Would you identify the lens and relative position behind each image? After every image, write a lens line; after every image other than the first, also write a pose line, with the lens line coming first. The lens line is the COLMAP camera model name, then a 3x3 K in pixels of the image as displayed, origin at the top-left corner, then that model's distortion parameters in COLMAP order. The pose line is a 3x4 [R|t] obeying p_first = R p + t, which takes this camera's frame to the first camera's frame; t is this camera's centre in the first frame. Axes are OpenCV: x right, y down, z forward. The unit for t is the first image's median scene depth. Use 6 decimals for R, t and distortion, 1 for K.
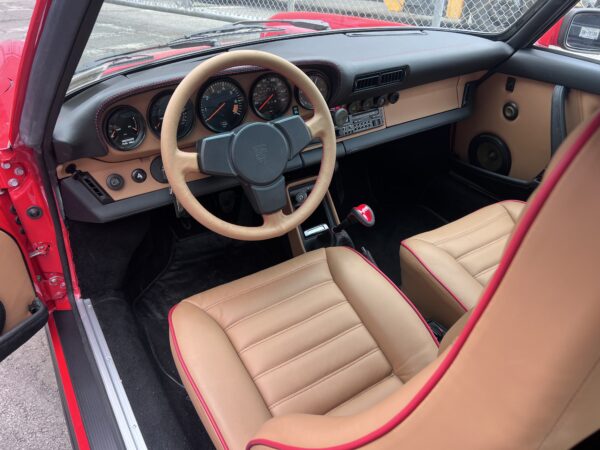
lens RADIAL K [[465.8, 0, 299.1], [0, 465.8, 226.1], [0, 0, 1]] dist [0.042829, -0.057916]
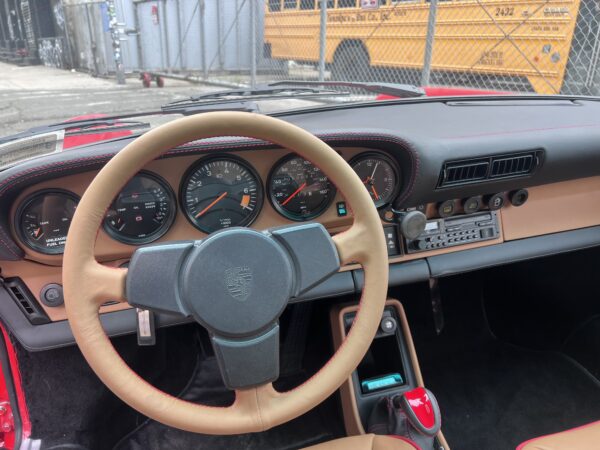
lens RADIAL K [[465.8, 0, 300.4], [0, 465.8, 220.1], [0, 0, 1]] dist [0.042829, -0.057916]
pose [[0.953983, 0.081450, -0.288586, 0.127890], [-0.129780, 0.979746, -0.152493, -0.130282], [0.270321, 0.182929, 0.945232, 0.389436]]
